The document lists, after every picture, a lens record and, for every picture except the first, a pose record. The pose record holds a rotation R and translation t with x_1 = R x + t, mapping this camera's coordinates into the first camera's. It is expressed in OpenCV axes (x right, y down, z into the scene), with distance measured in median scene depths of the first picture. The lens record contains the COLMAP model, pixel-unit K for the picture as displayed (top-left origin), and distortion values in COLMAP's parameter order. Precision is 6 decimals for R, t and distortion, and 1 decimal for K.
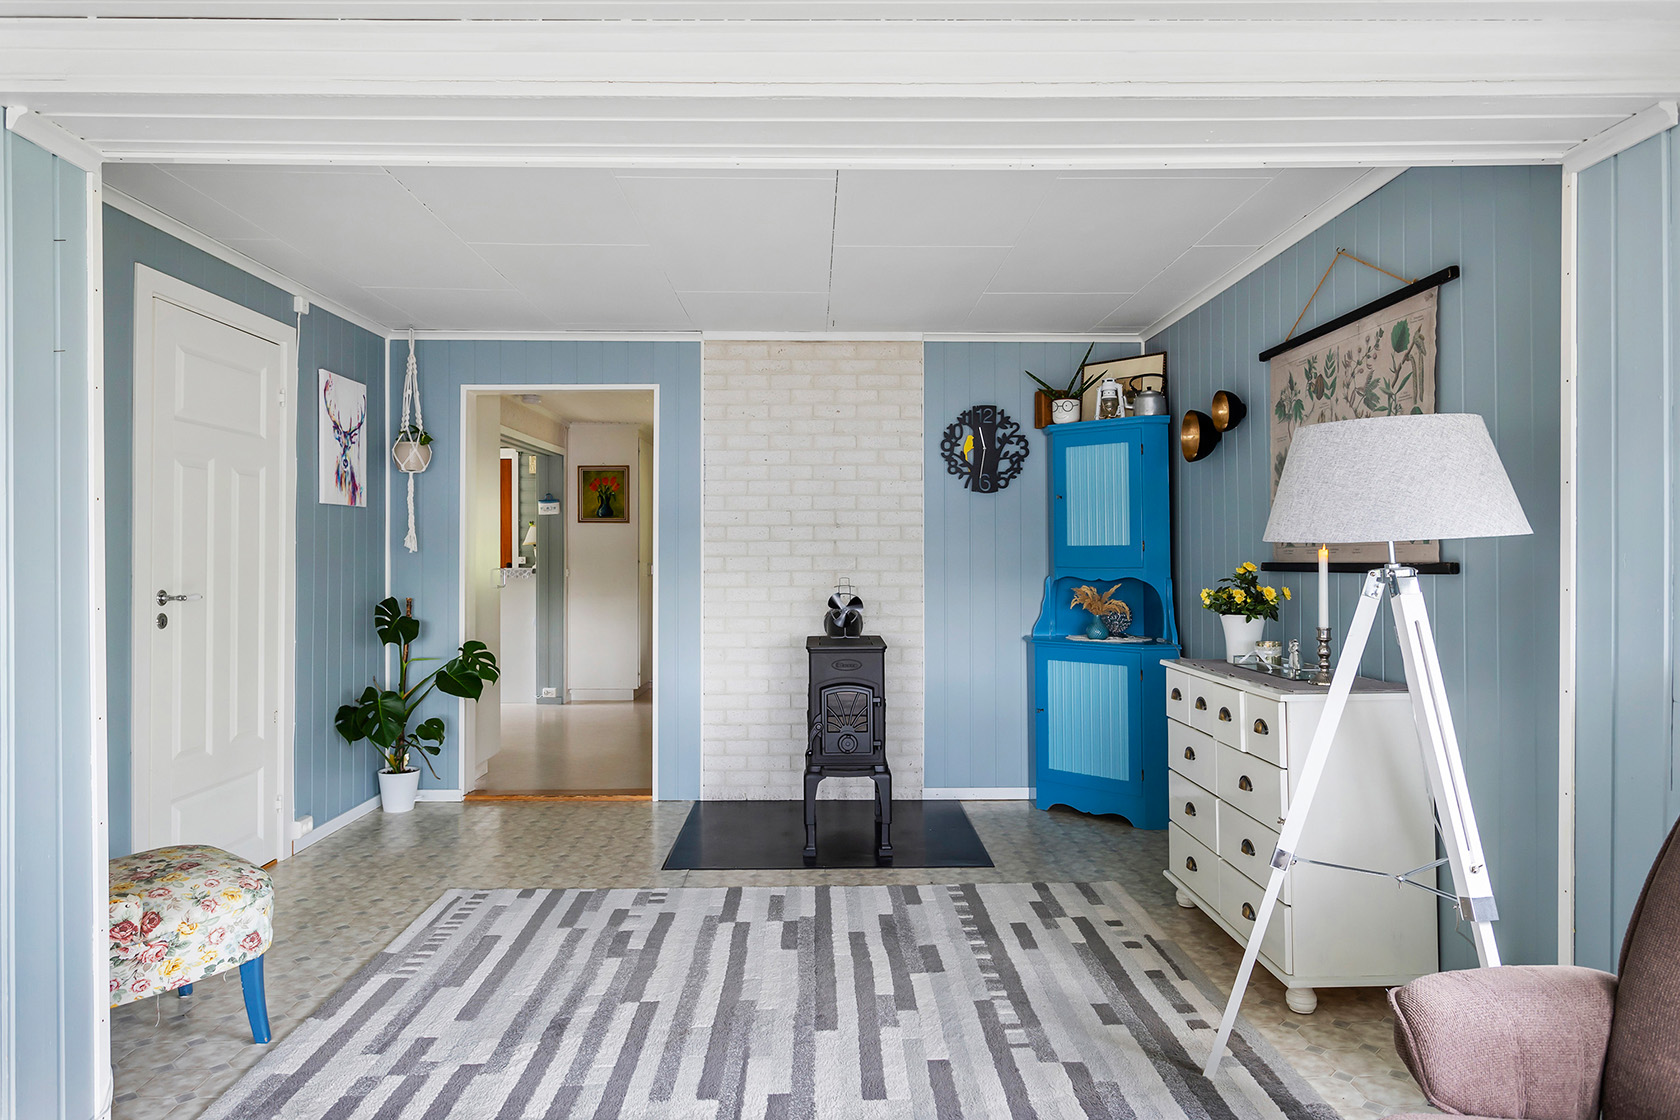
lens RADIAL K [[1047.5, 0, 837.7], [0, 1047.5, 561.1], [0, 0, 1]] dist [-0.008426, -0.002155]
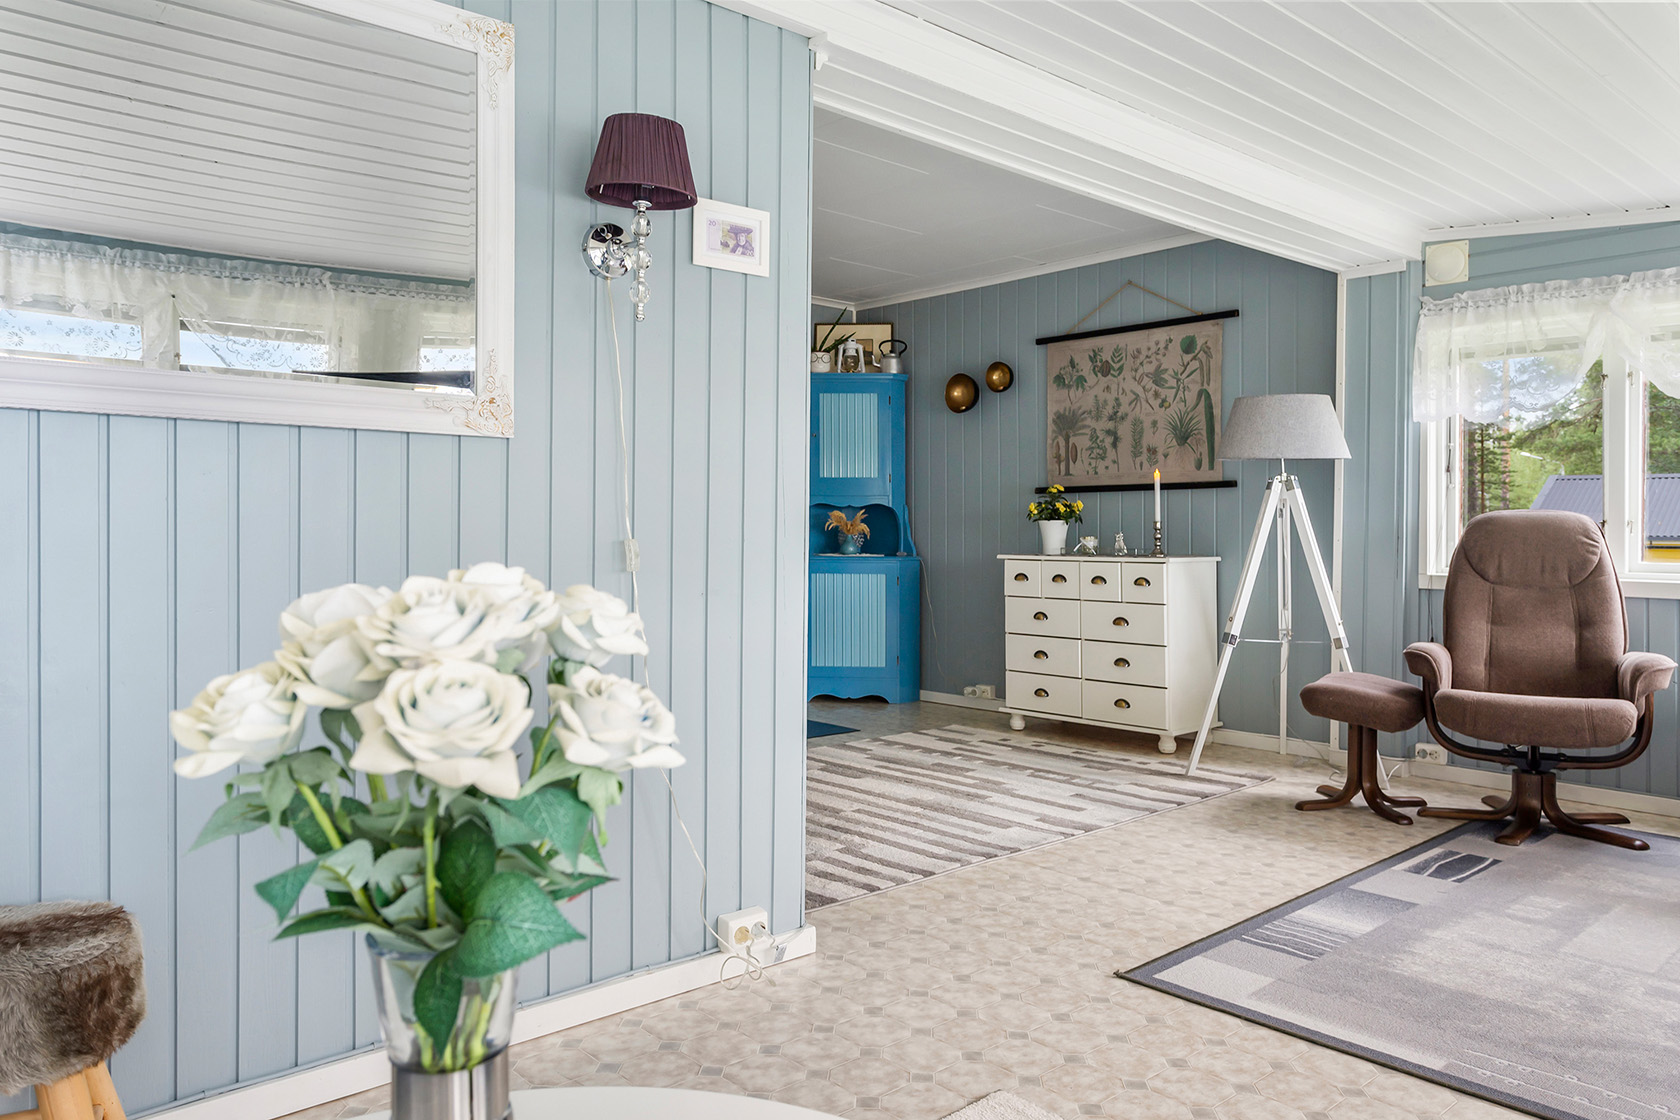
lens RADIAL K [[1244.1, 0, 843.8], [0, 1244.1, 549.1], [0, 0, 1]] dist [0.001933, -0.000121]
pose [[0.756458, -0.003435, 0.654033, -1.029341], [-0.003039, 0.999957, 0.008767, 0.081773], [-0.654035, -0.008620, 0.756415, -0.118403]]
